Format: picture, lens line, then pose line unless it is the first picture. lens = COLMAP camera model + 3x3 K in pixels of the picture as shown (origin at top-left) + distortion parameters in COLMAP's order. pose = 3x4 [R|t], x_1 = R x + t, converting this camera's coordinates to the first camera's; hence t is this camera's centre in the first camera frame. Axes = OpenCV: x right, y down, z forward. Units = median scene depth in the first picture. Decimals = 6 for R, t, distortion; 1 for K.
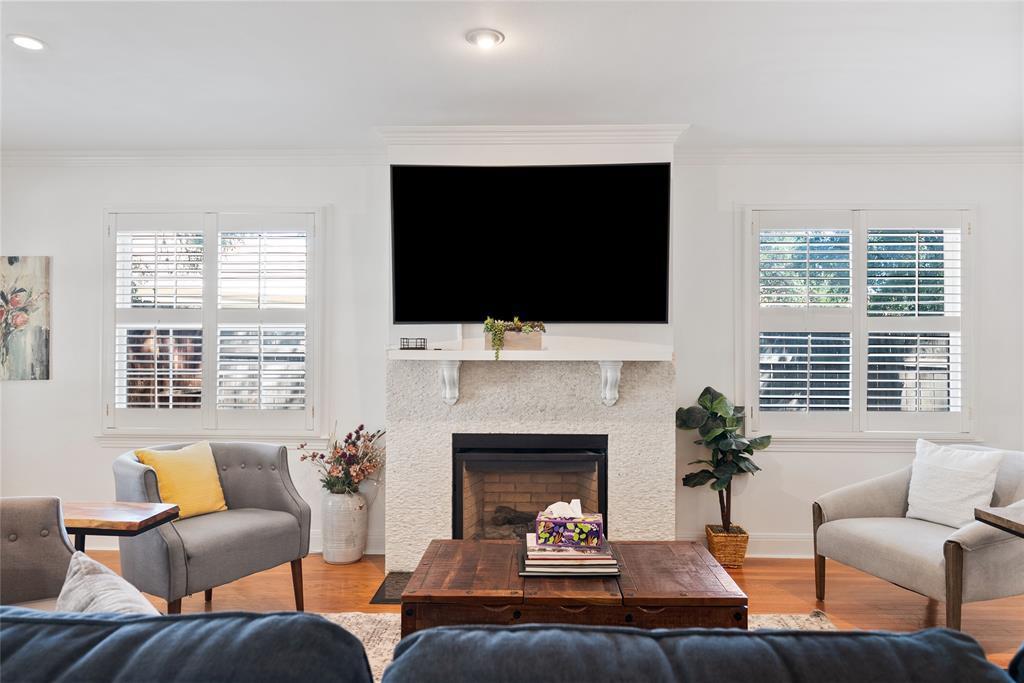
lens RADIAL K [[672.6, 0, 515.2], [0, 672.6, 345.9], [0, 0, 1]] dist [0.006580, 0.000096]
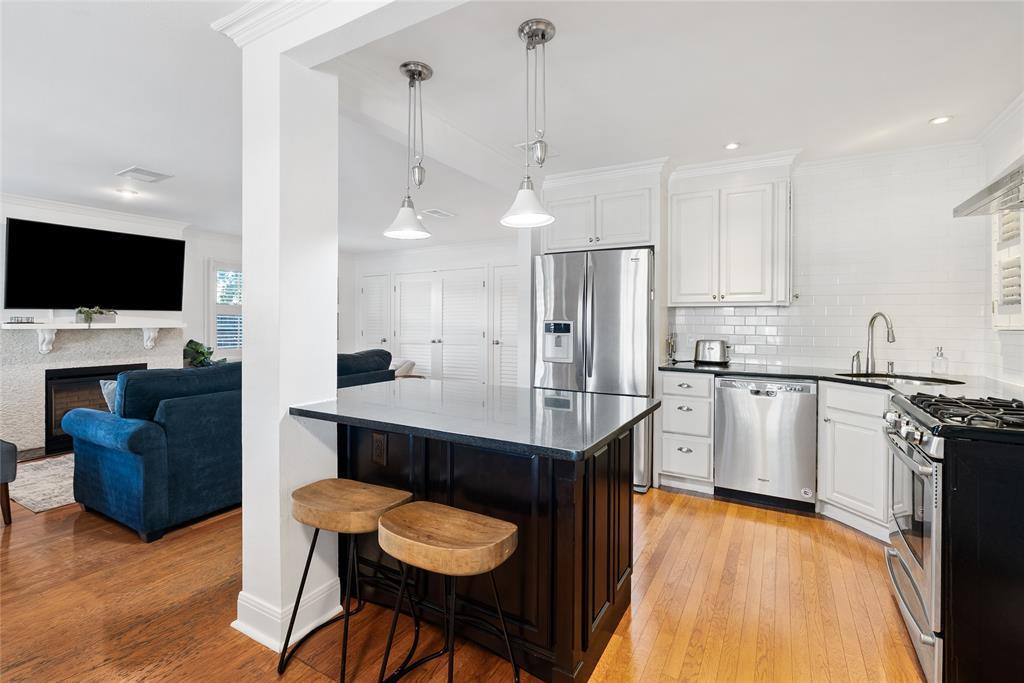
lens RADIAL K [[462.9, 0, 523.9], [0, 462.9, 319.1], [0, 0, 1]] dist [-0.013709, -0.000332]
pose [[0.471289, -0.000338, 0.881979, -0.580801], [-0.002371, 0.999996, 0.001650, -0.011331], [-0.881976, -0.002869, 0.471286, -0.724259]]
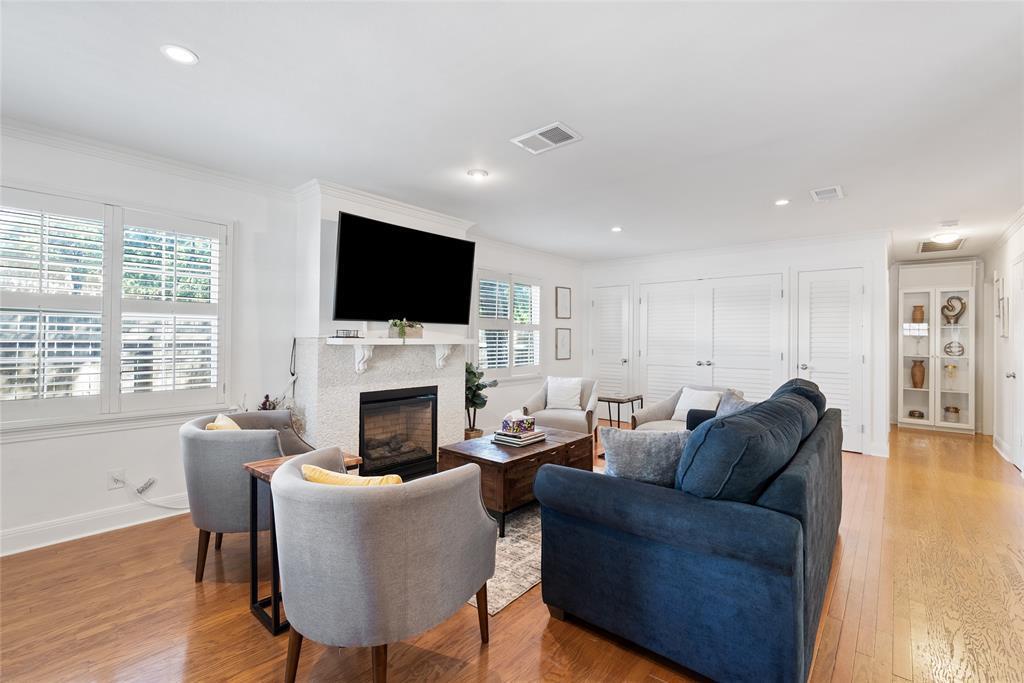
lens RADIAL K [[462.9, 0, 511.5], [0, 462.9, 338.5], [0, 0, 1]] dist [-0.013709, -0.000332]
pose [[0.625509, 0.001767, 0.780215, -0.716604], [-0.011119, 0.999916, 0.006649, -0.004153], [-0.780138, -0.012834, 0.625476, 0.075423]]
